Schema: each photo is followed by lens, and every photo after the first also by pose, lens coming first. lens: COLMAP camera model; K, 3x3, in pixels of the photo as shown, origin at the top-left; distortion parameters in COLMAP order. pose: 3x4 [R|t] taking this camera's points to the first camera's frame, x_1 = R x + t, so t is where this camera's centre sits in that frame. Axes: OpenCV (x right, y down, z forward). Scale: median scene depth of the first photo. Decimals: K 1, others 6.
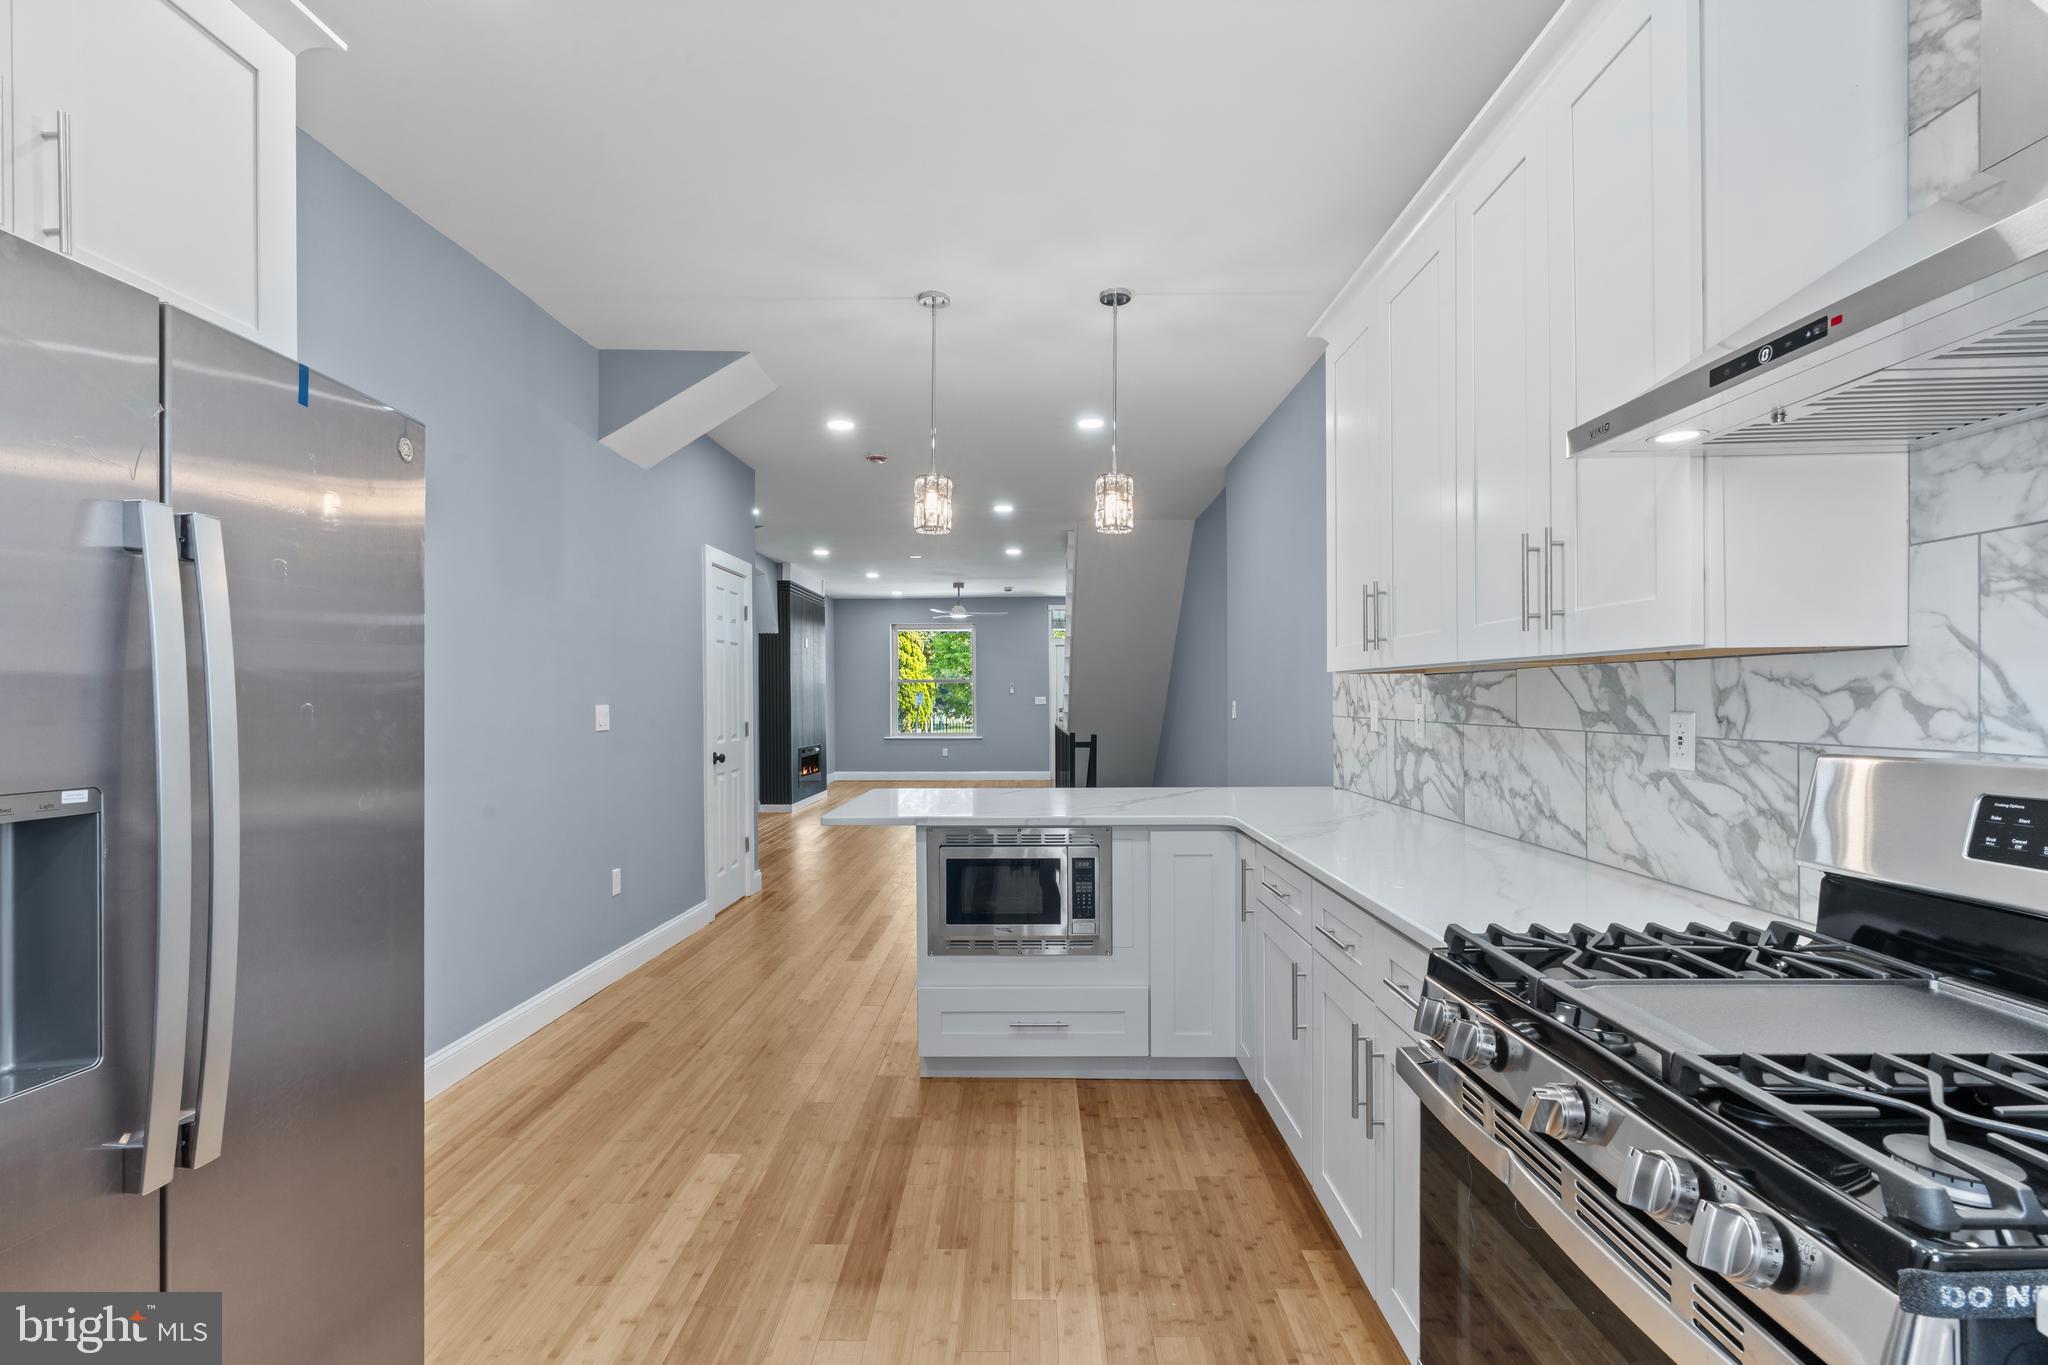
lens RADIAL K [[926.6, 0, 1016.3], [0, 926.6, 707.4], [0, 0, 1]] dist [-0.012526, 0.003147]
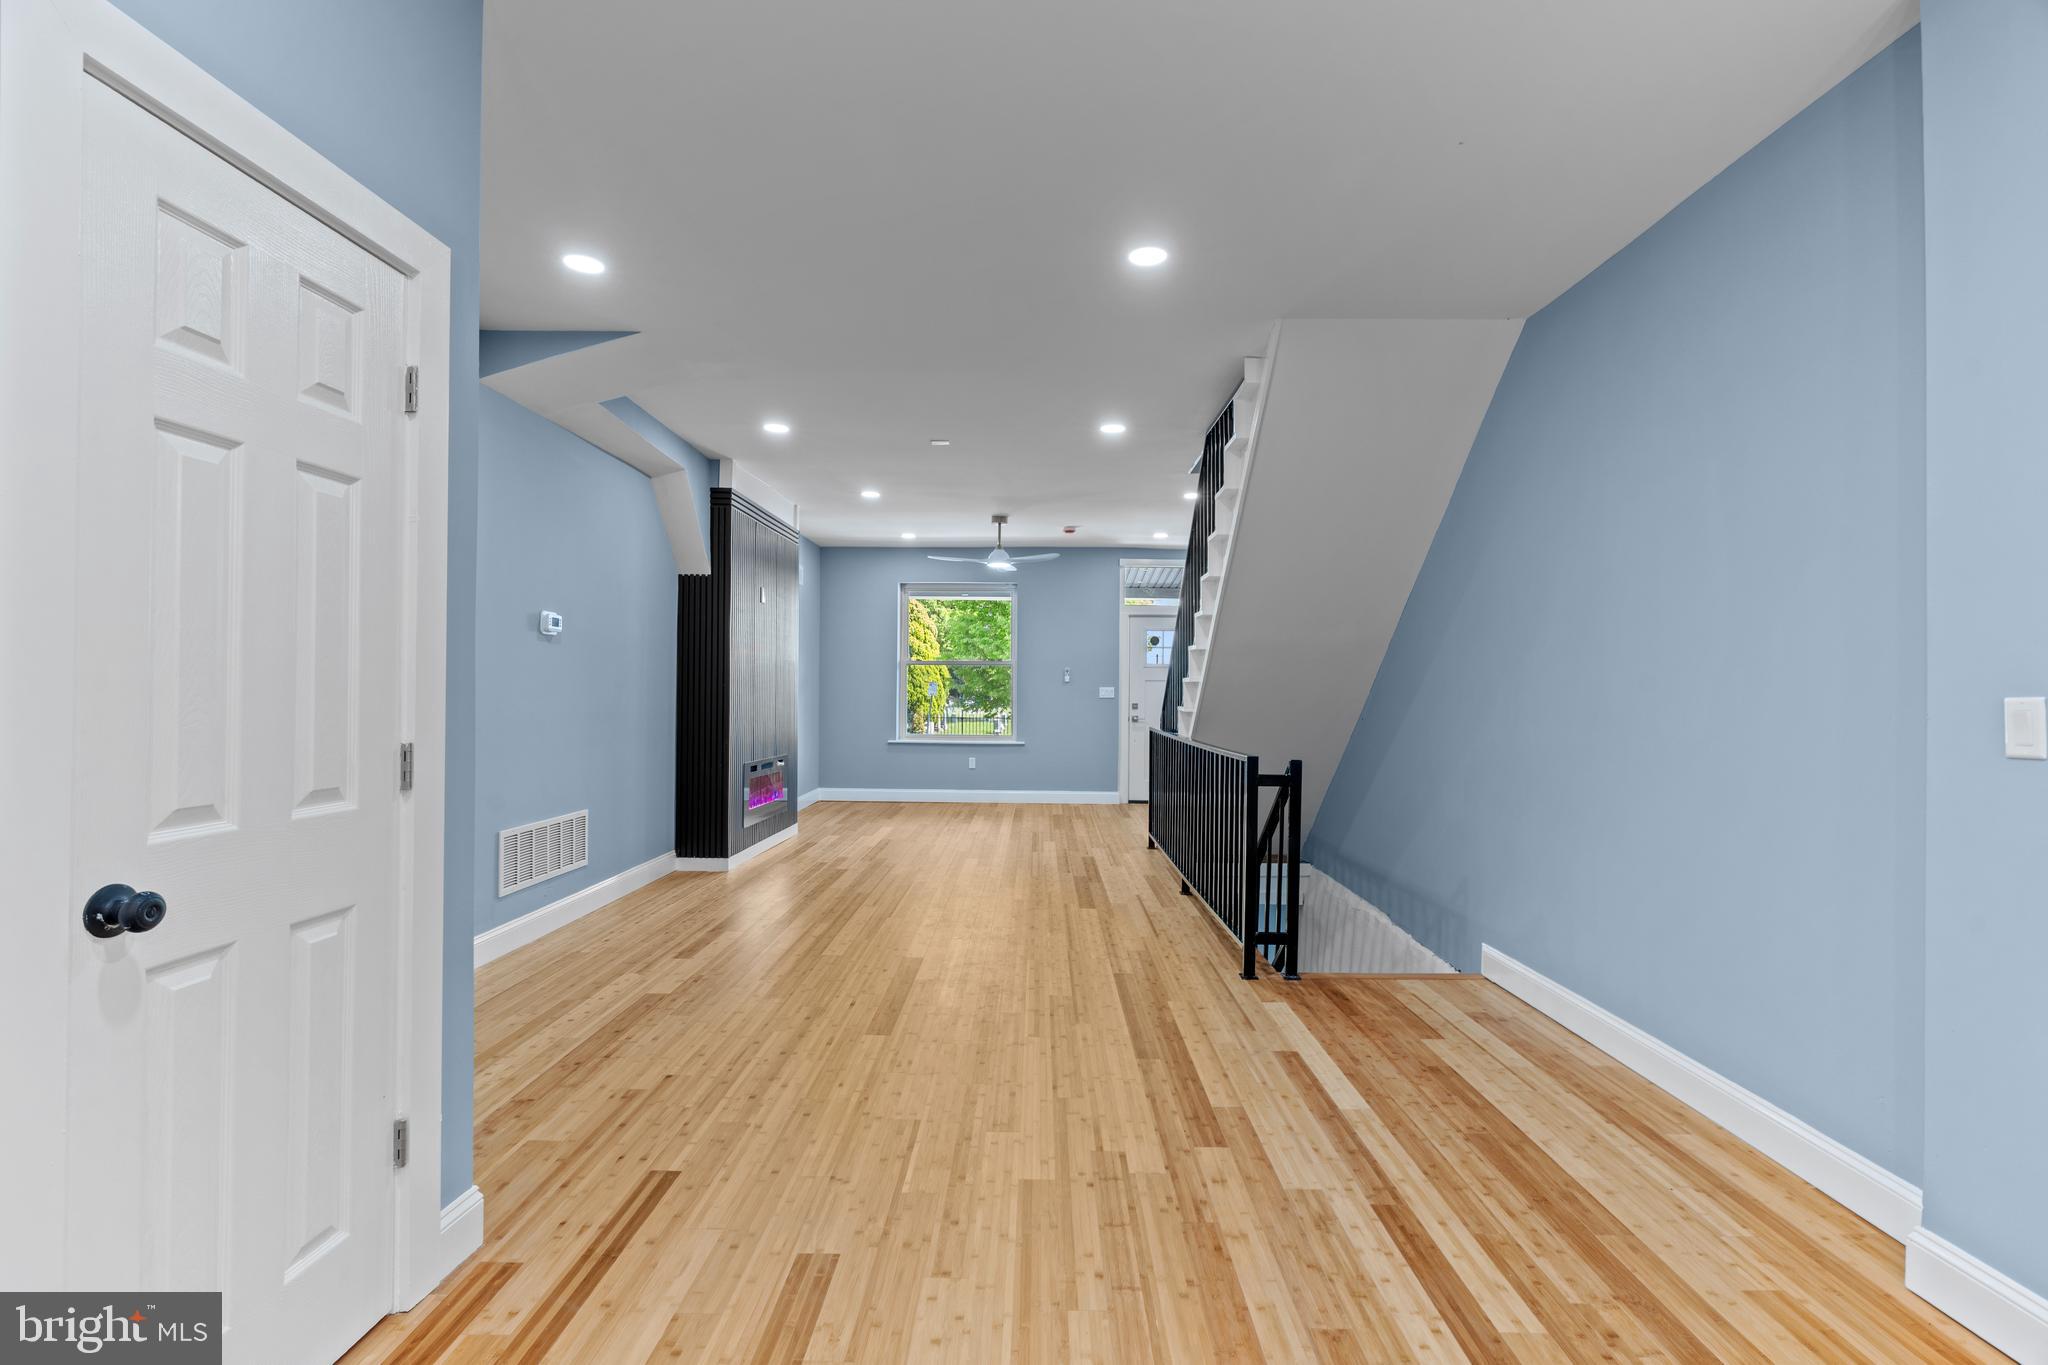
lens RADIAL K [[926.6, 0, 1024.3], [0, 926.6, 685.3], [0, 0, 1]] dist [-0.012526, 0.003147]
pose [[0.999896, 0.014065, -0.003238, -0.037485], [-0.014114, 0.999778, -0.015662, -0.000768], [0.003017, 0.015706, 0.999872, 0.305700]]
